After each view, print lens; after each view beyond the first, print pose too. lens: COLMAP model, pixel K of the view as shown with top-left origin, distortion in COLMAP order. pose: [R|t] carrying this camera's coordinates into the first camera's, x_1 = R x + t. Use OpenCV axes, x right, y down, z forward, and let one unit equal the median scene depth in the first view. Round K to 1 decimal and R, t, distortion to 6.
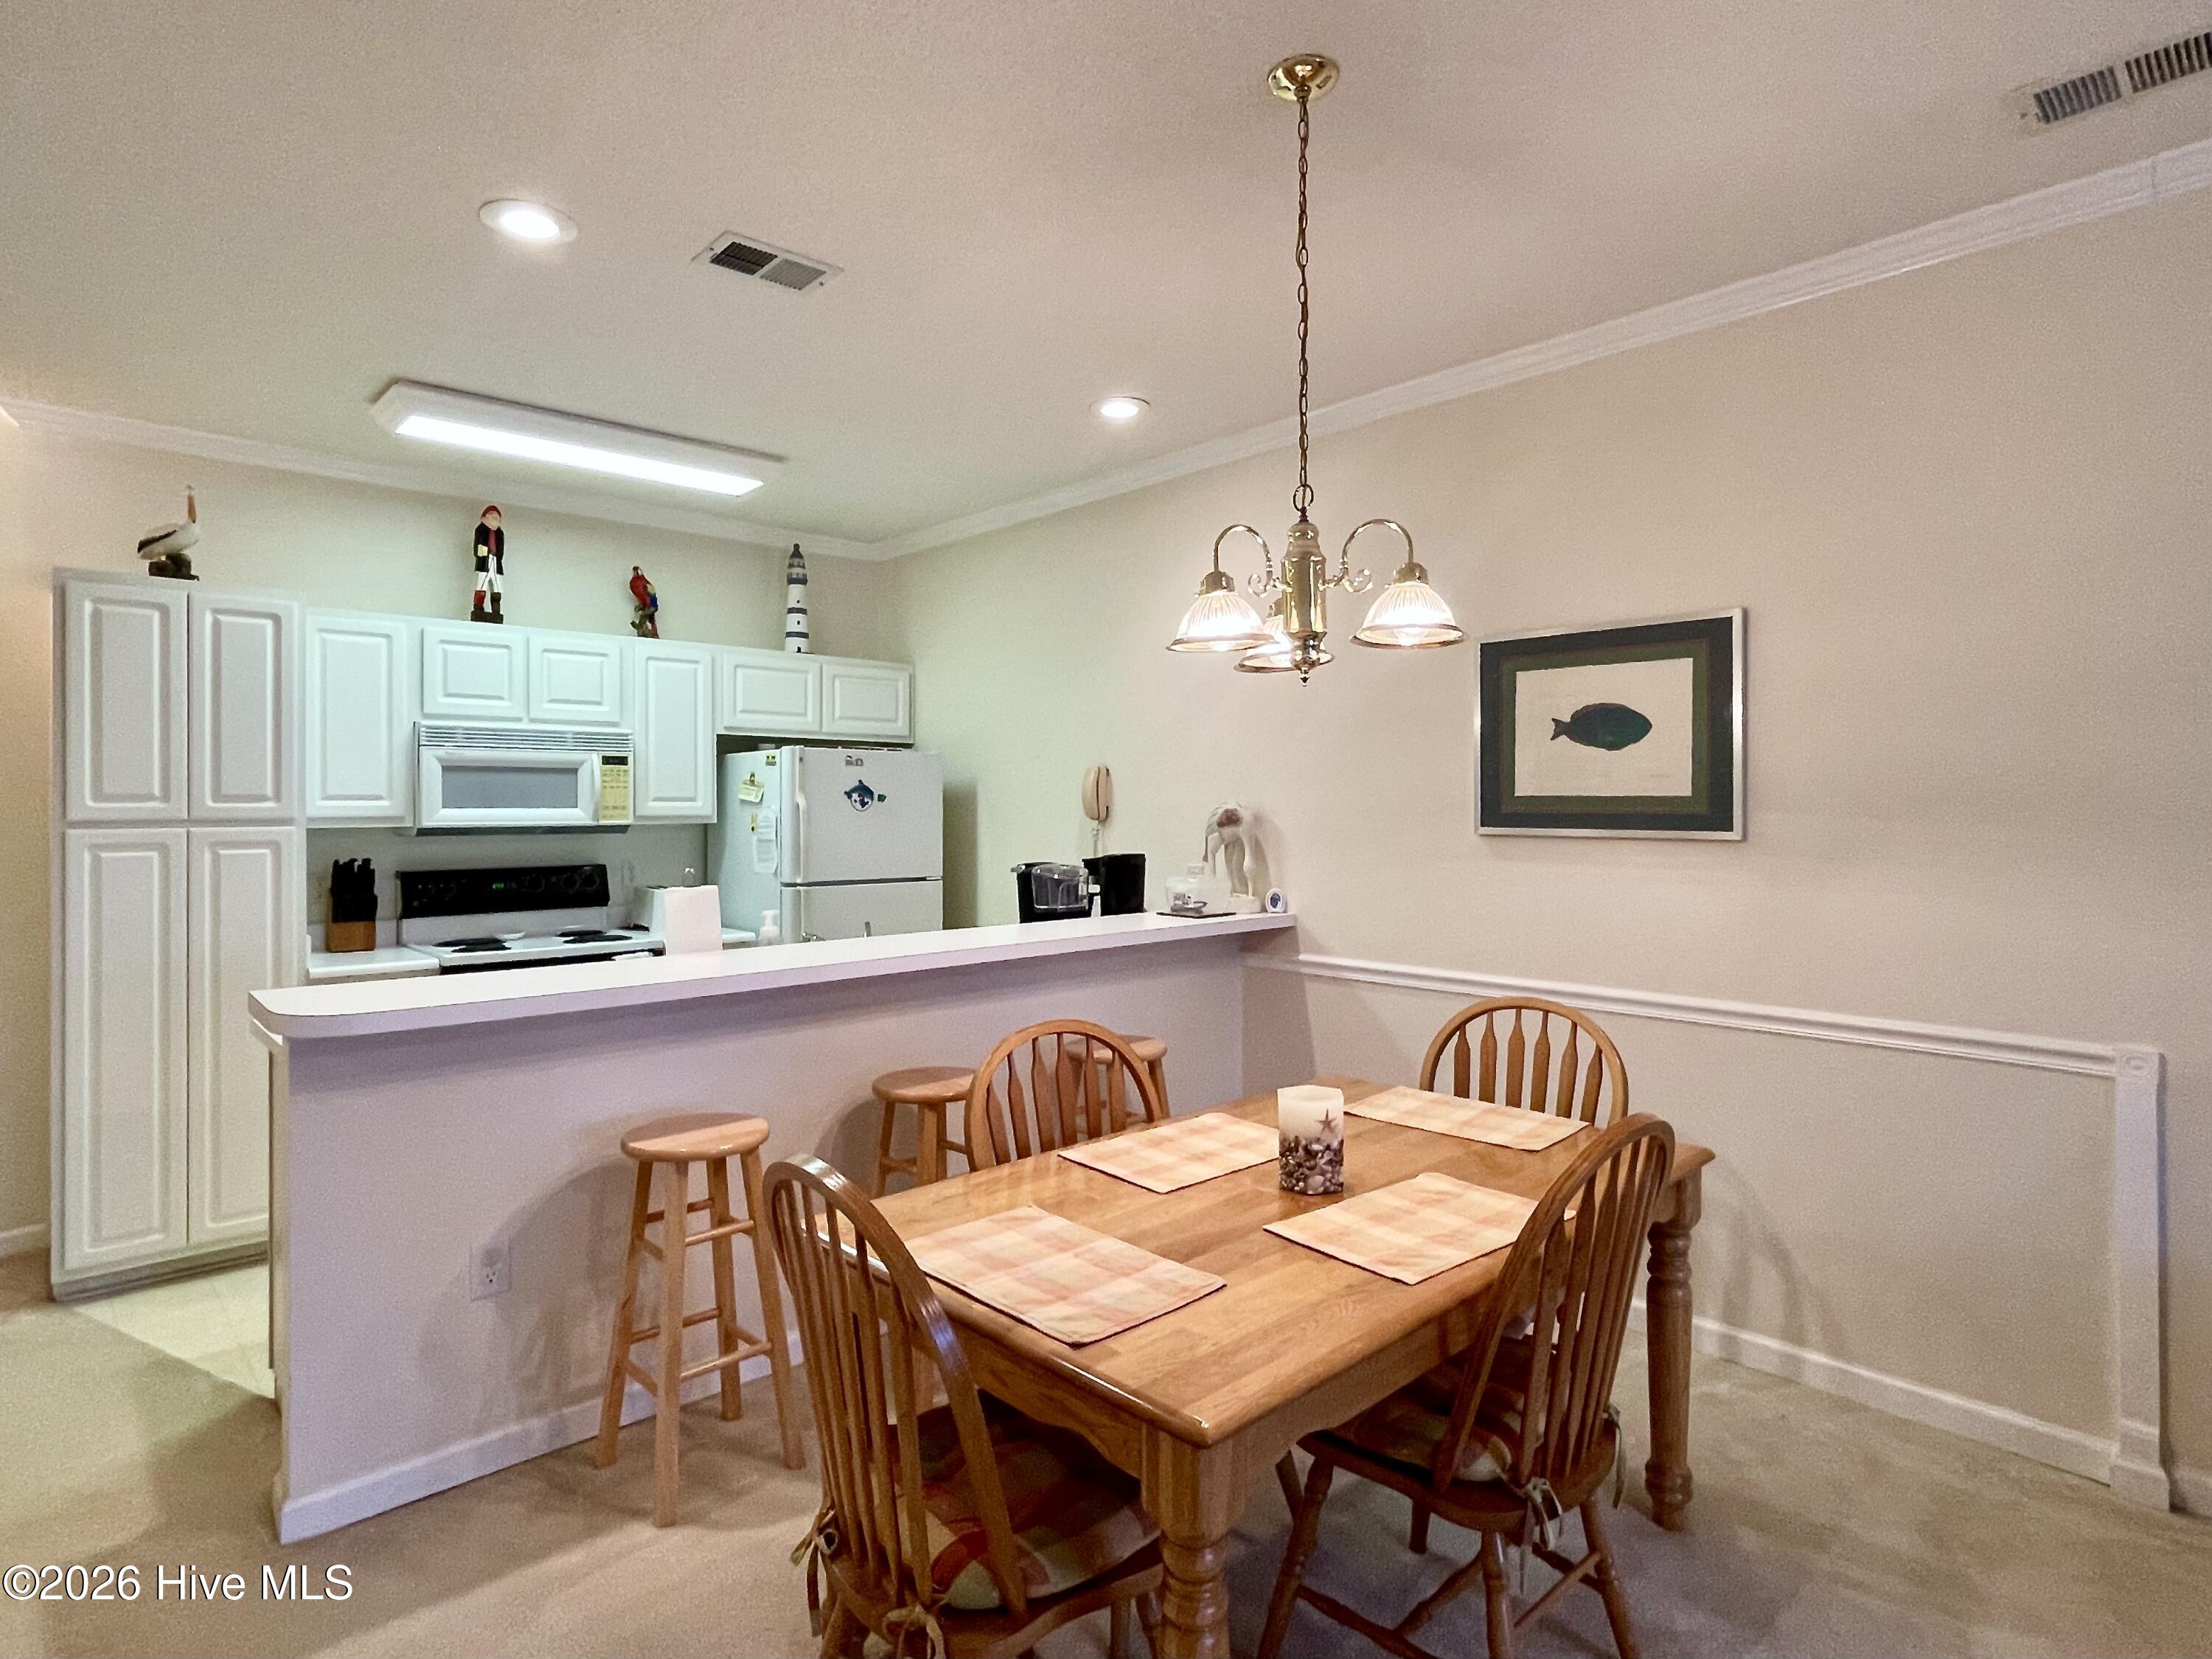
lens RADIAL K [[1173.2, 0, 1115.6], [0, 1173.2, 809.8], [0, 0, 1]] dist [-0.004570, -0.000484]
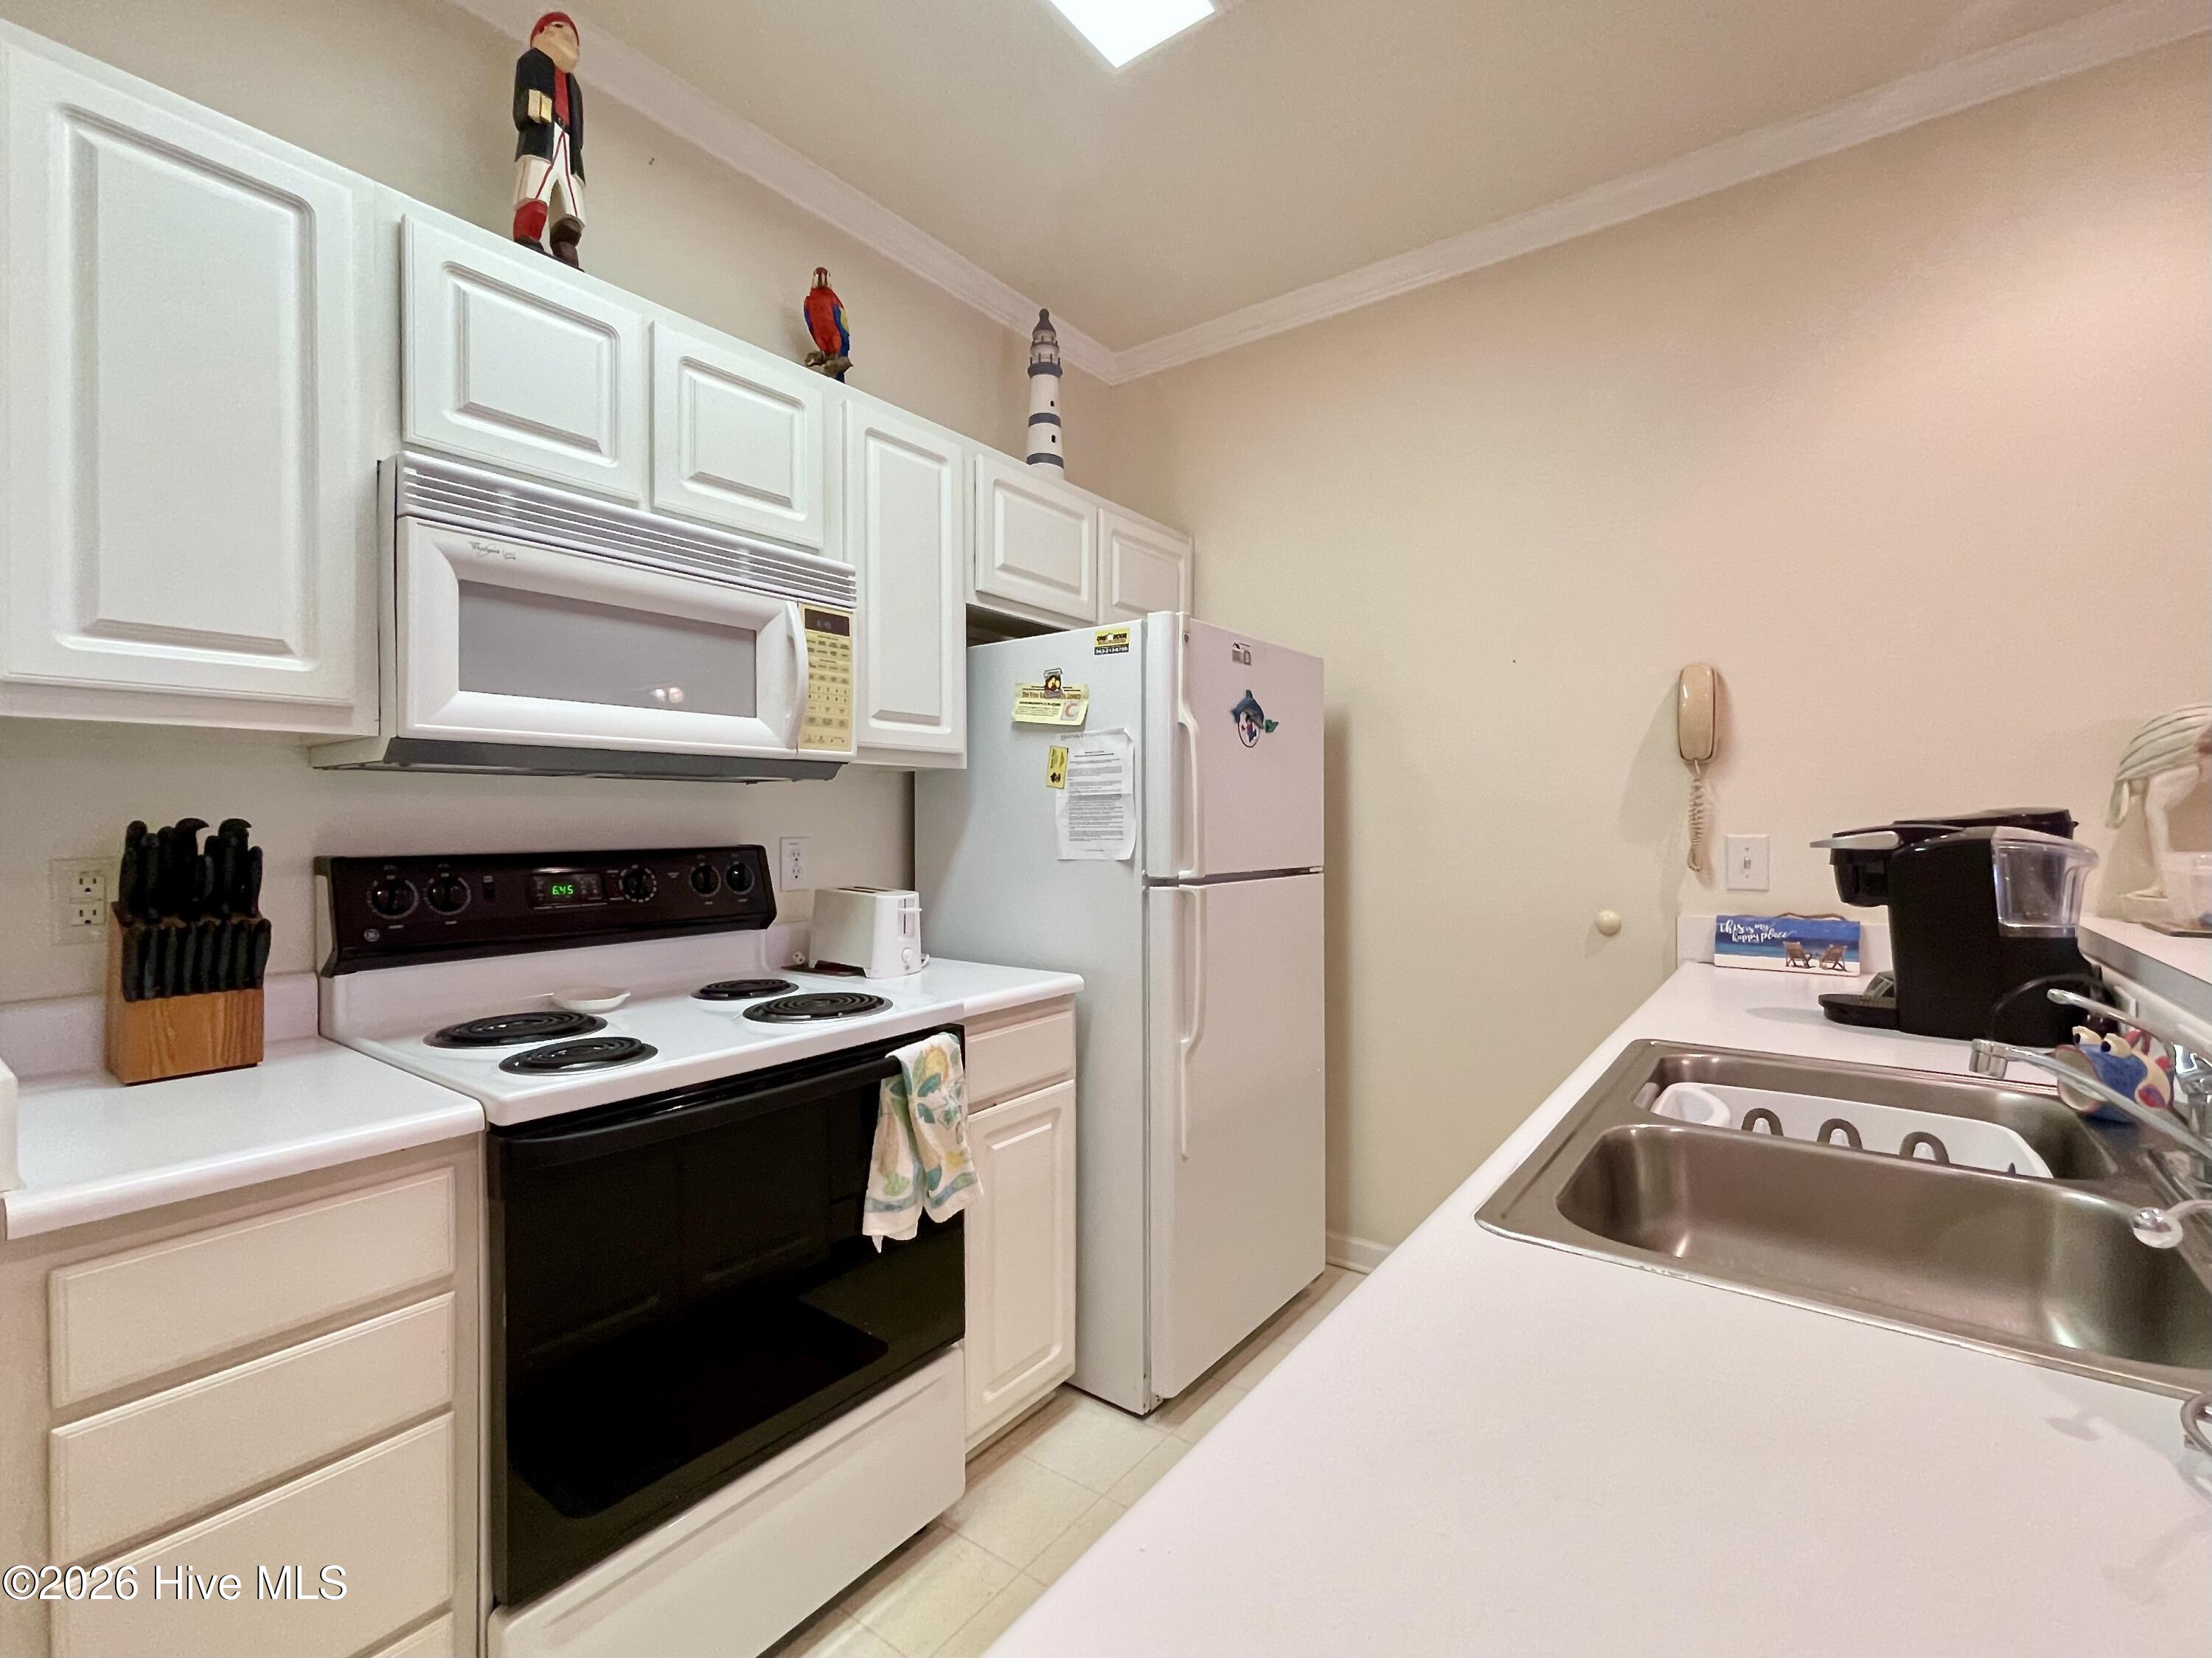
lens RADIAL K [[986.5, 0, 1092.7], [0, 986.5, 824.6], [0, 0, 1]] dist [-0.002187, 0.000111]
pose [[0.985652, 0.000659, 0.168786, -0.443619], [-0.001013, 0.999997, 0.002013, 0.044197], [-0.168785, -0.002155, 0.985651, 0.674607]]
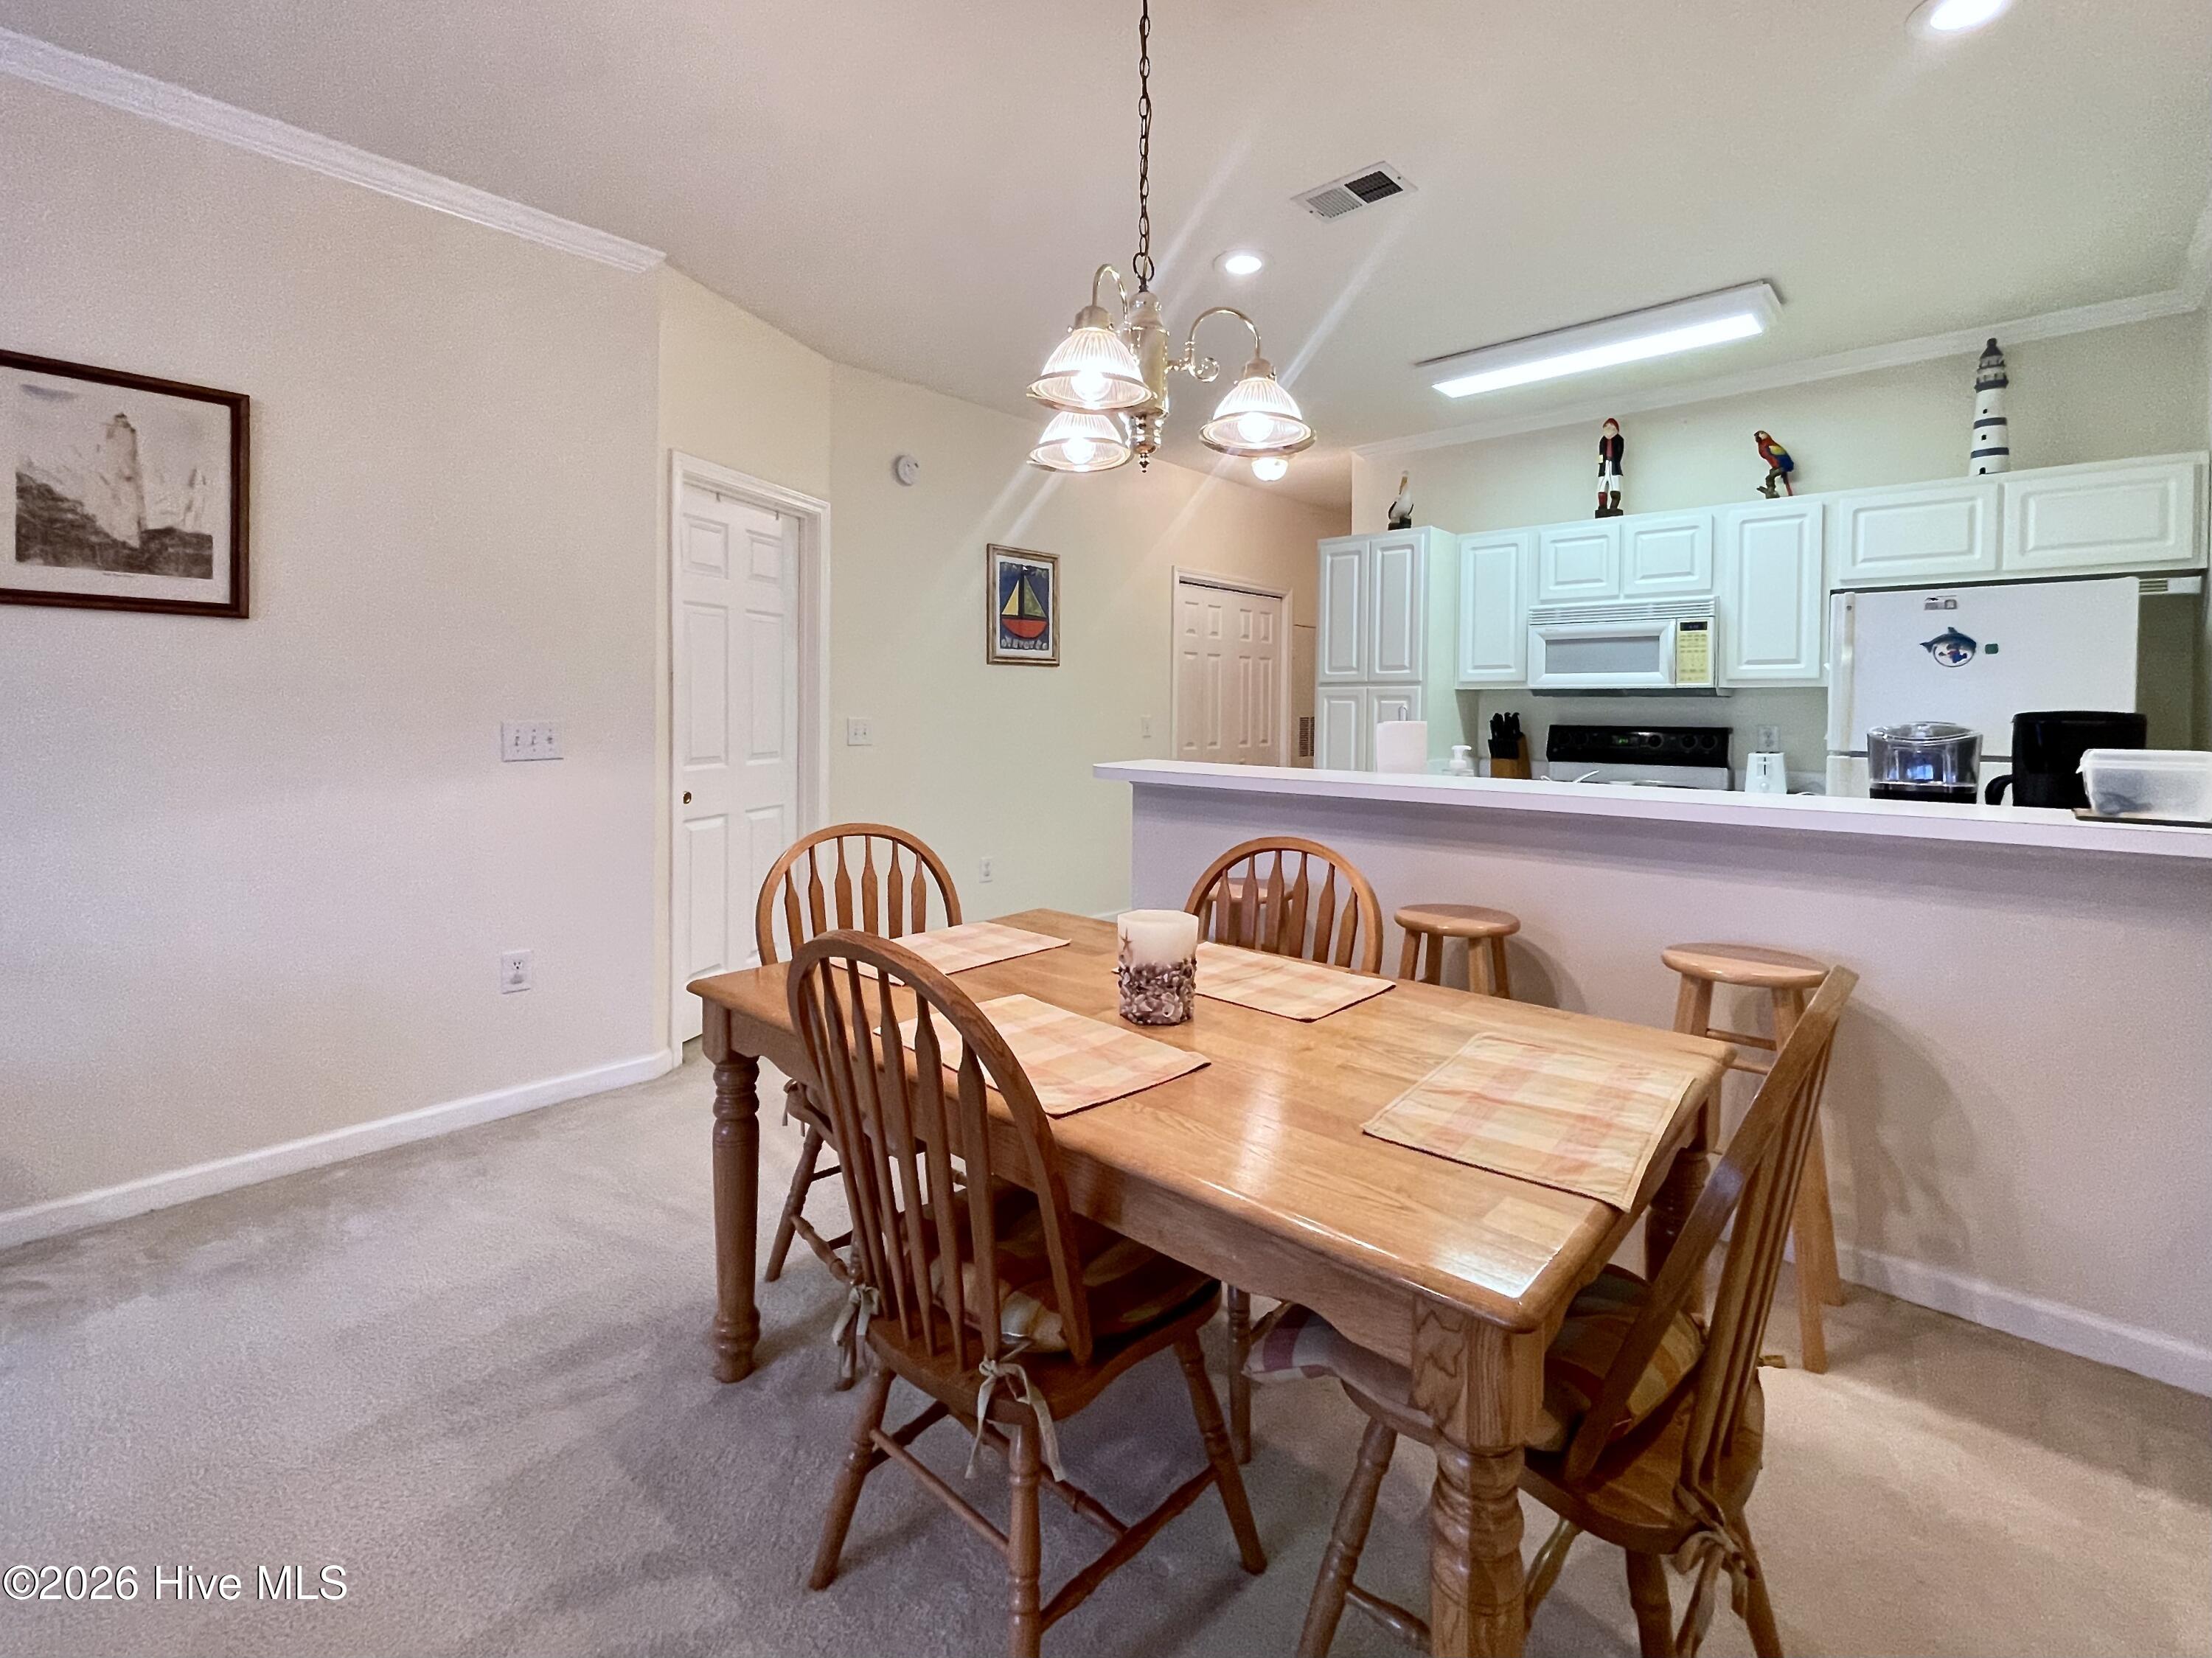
lens RADIAL K [[993.8, 0, 1107.6], [0, 993.8, 727.8], [0, 0, 1]] dist [0.000924, 0.000291]
pose [[0.068685, 0.023355, -0.997365, 0.491944], [-0.011137, 0.999682, 0.022642, 0.040103], [0.997576, 0.009553, 0.068924, 0.474969]]
